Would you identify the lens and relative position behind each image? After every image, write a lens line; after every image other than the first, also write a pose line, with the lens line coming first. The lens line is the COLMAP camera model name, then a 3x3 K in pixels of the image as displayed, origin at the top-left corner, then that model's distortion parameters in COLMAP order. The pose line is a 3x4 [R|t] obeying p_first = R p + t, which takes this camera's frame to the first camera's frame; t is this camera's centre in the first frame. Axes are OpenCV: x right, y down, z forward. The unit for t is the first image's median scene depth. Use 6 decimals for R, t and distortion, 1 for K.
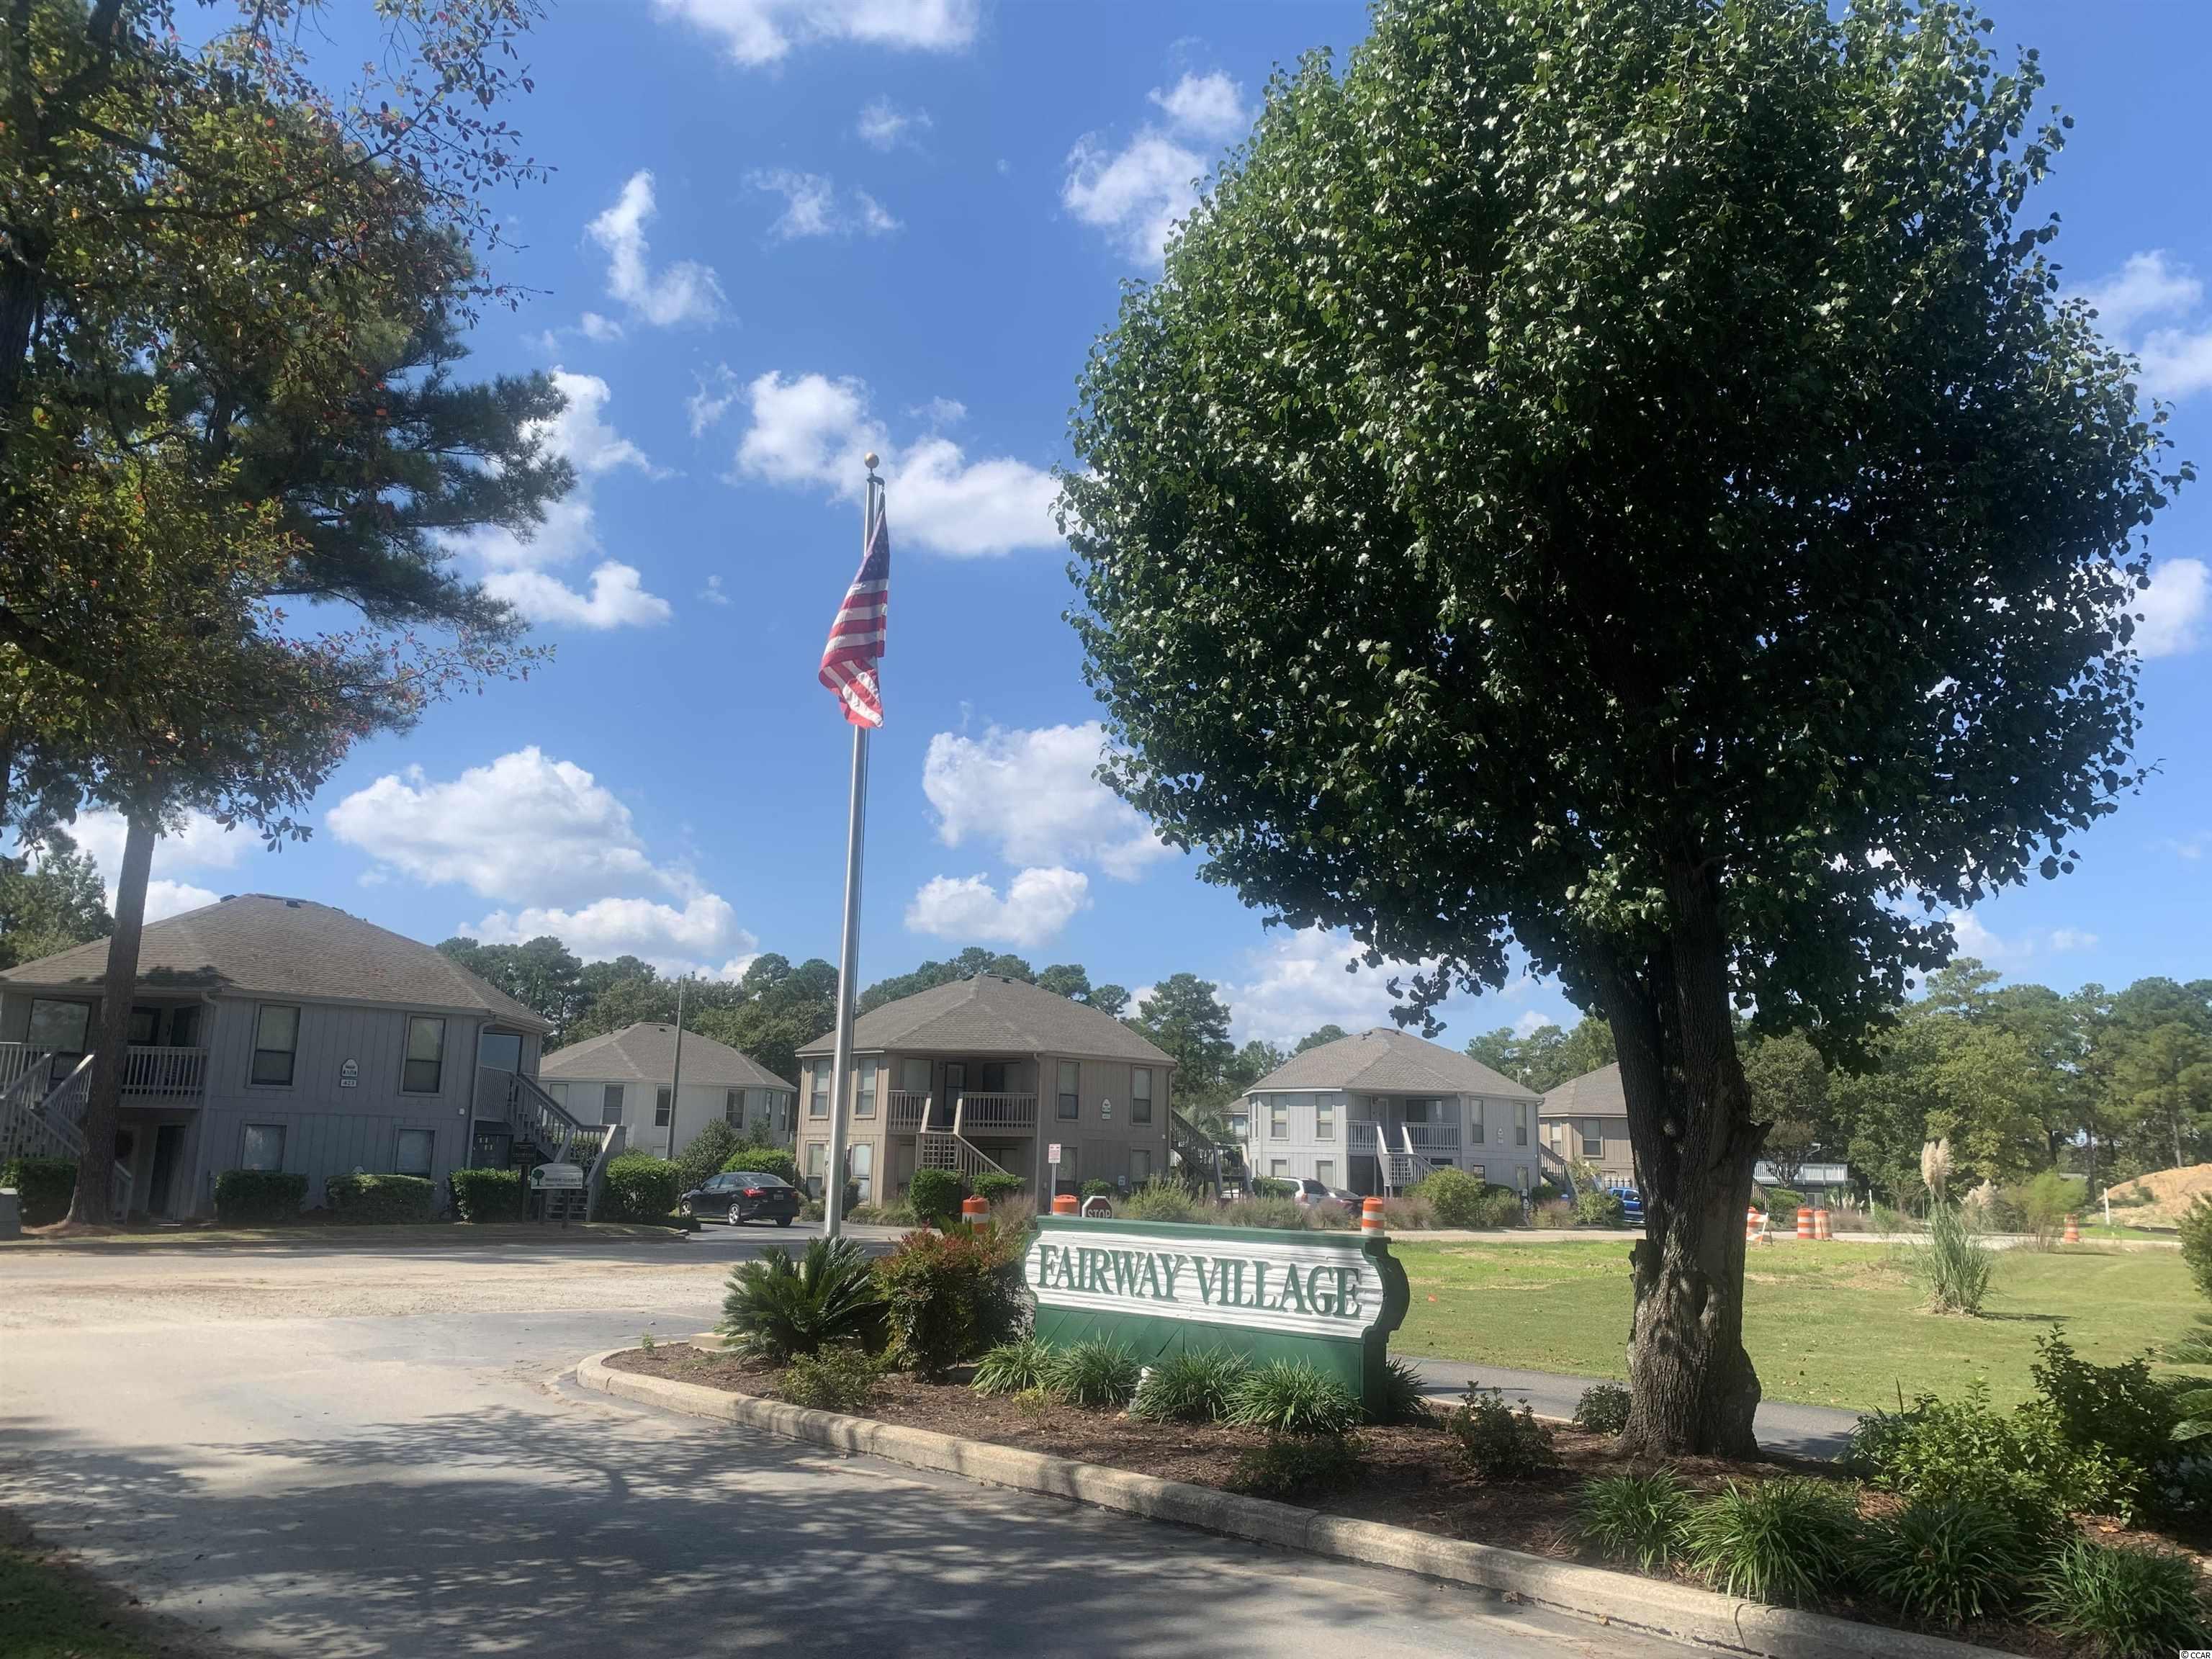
lens RADIAL K [[1710.7, 0, 1106.0], [0, 1710.7, 829.5], [0, 0, 1]] dist [0.058581, -0.102055]
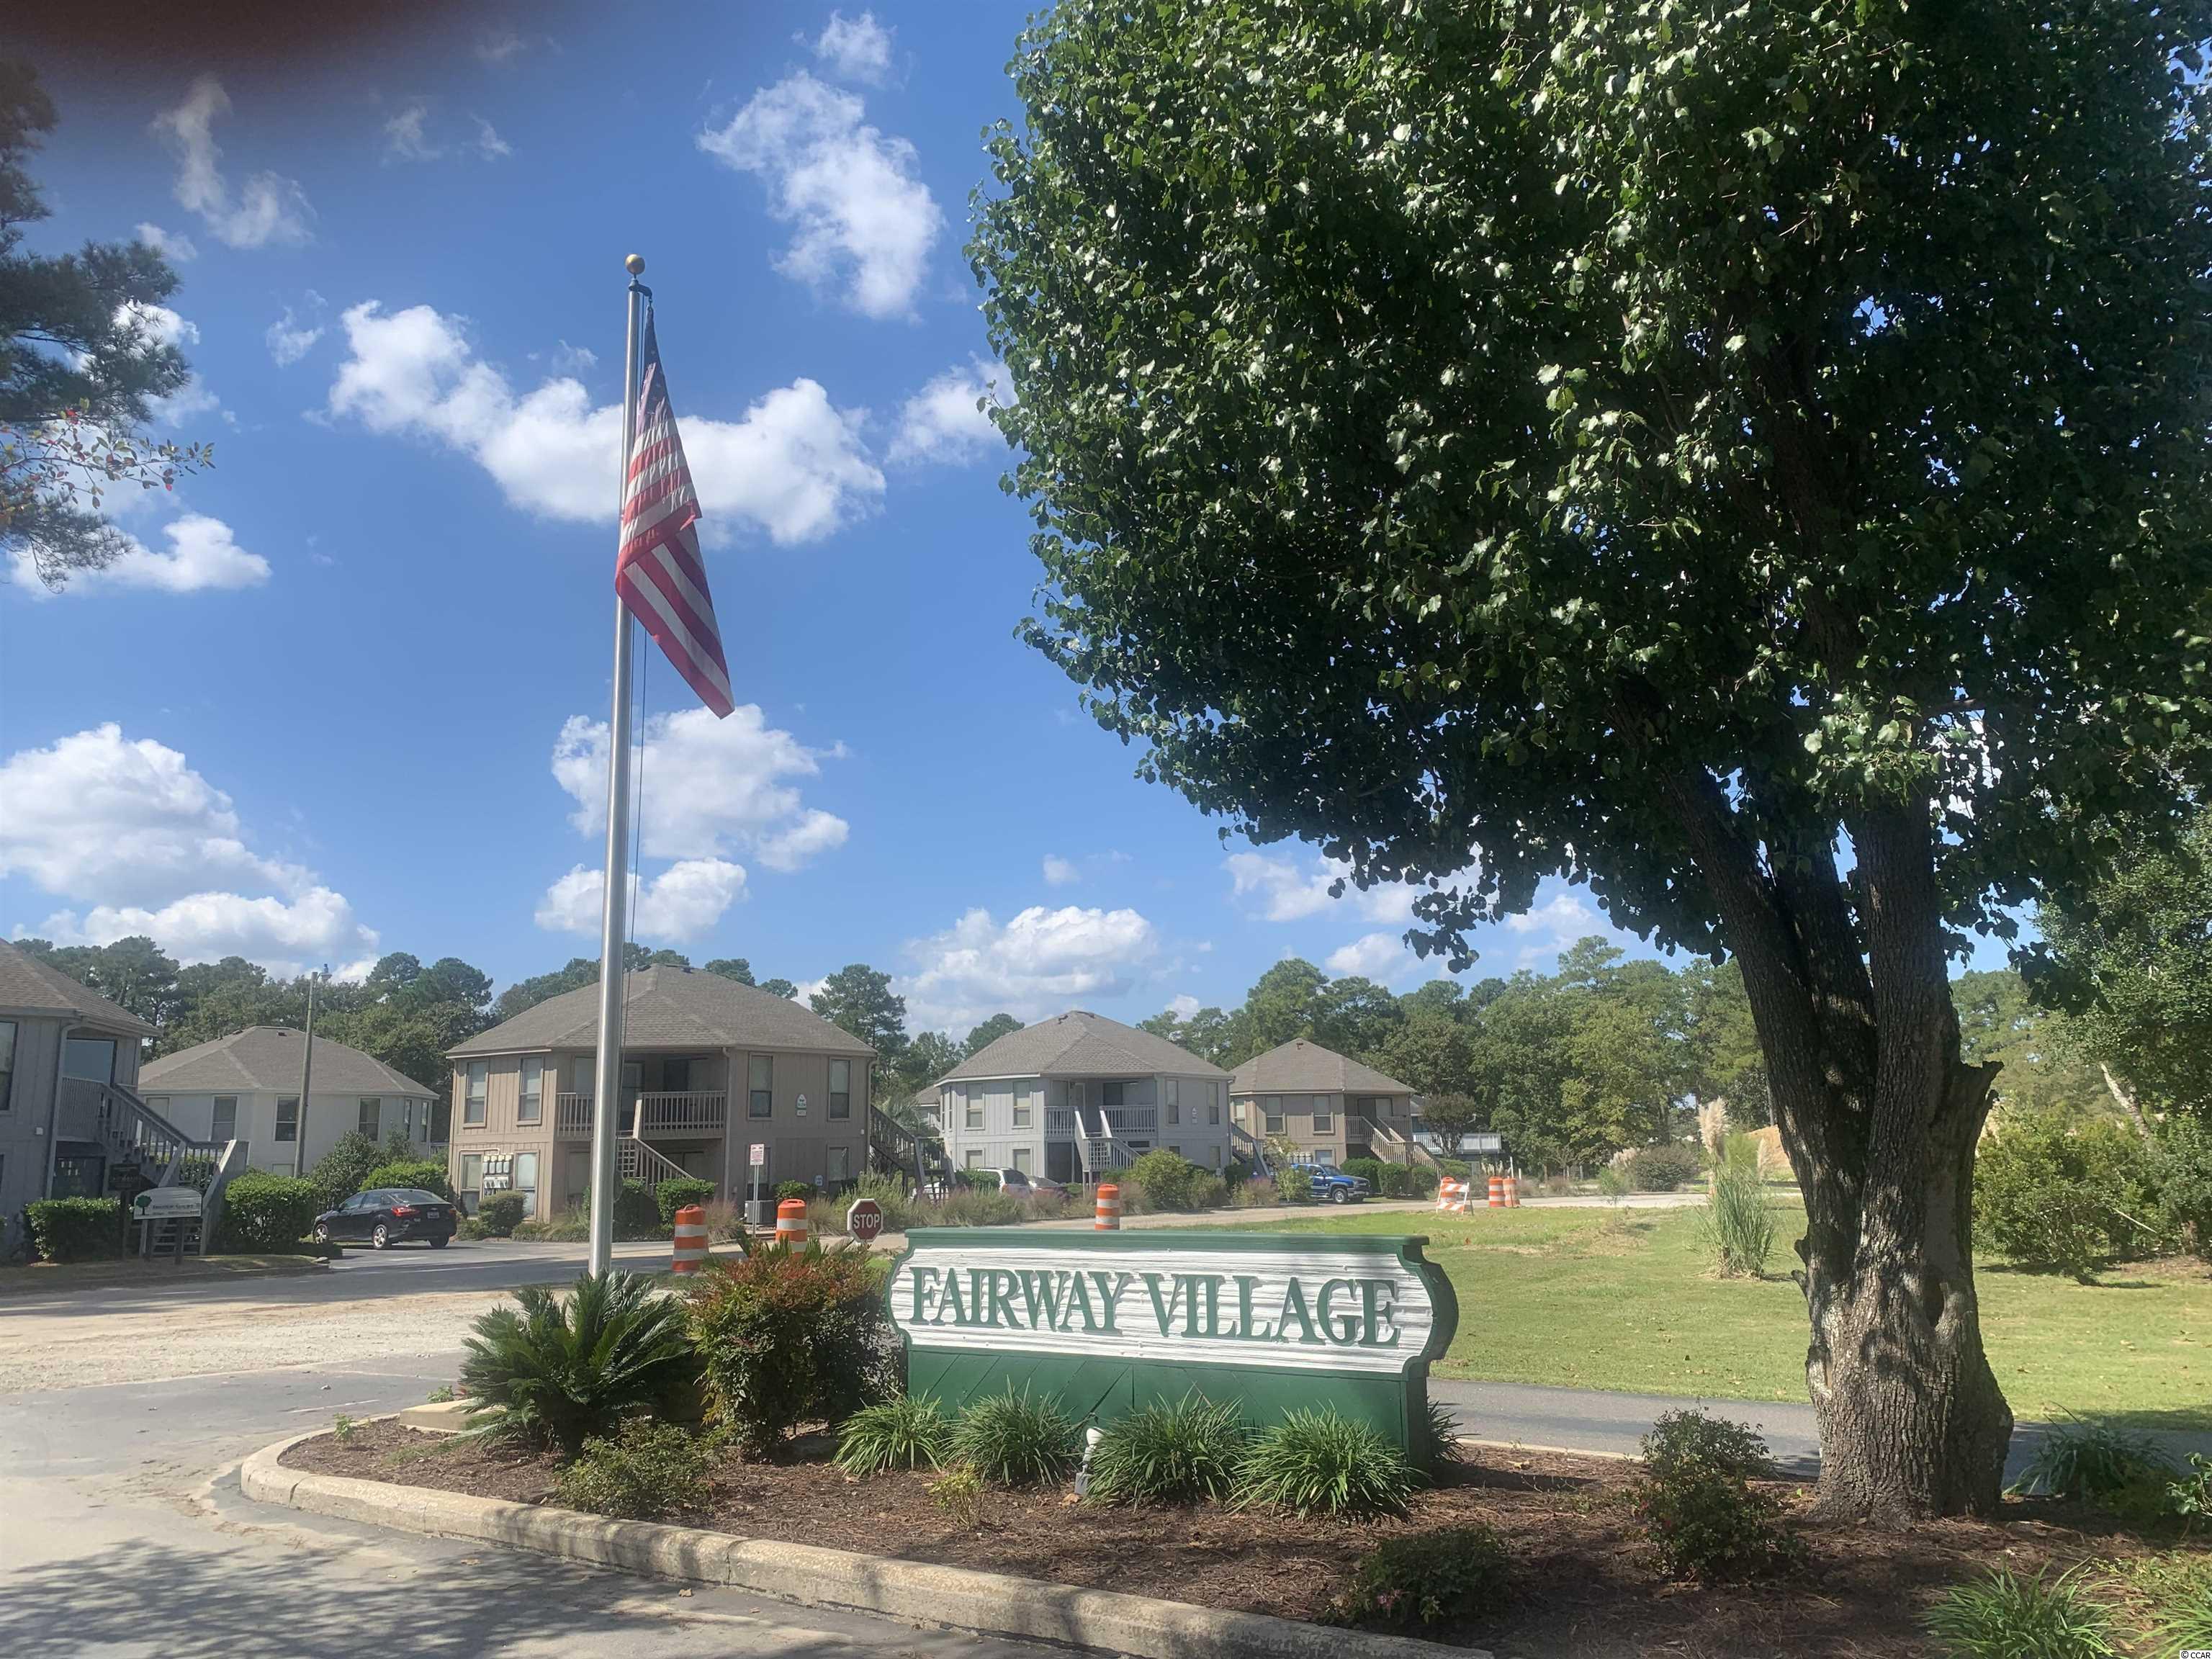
lens RADIAL K [[1699.6, 0, 1106.0], [0, 1699.6, 829.5], [0, 0, 1]] dist [0.019813, -0.013960]
pose [[0.979281, -0.001514, 0.202499, -0.100569], [0.000985, 0.999996, 0.002715, 0.045040], [-0.202502, -0.002459, 0.979279, 0.237081]]
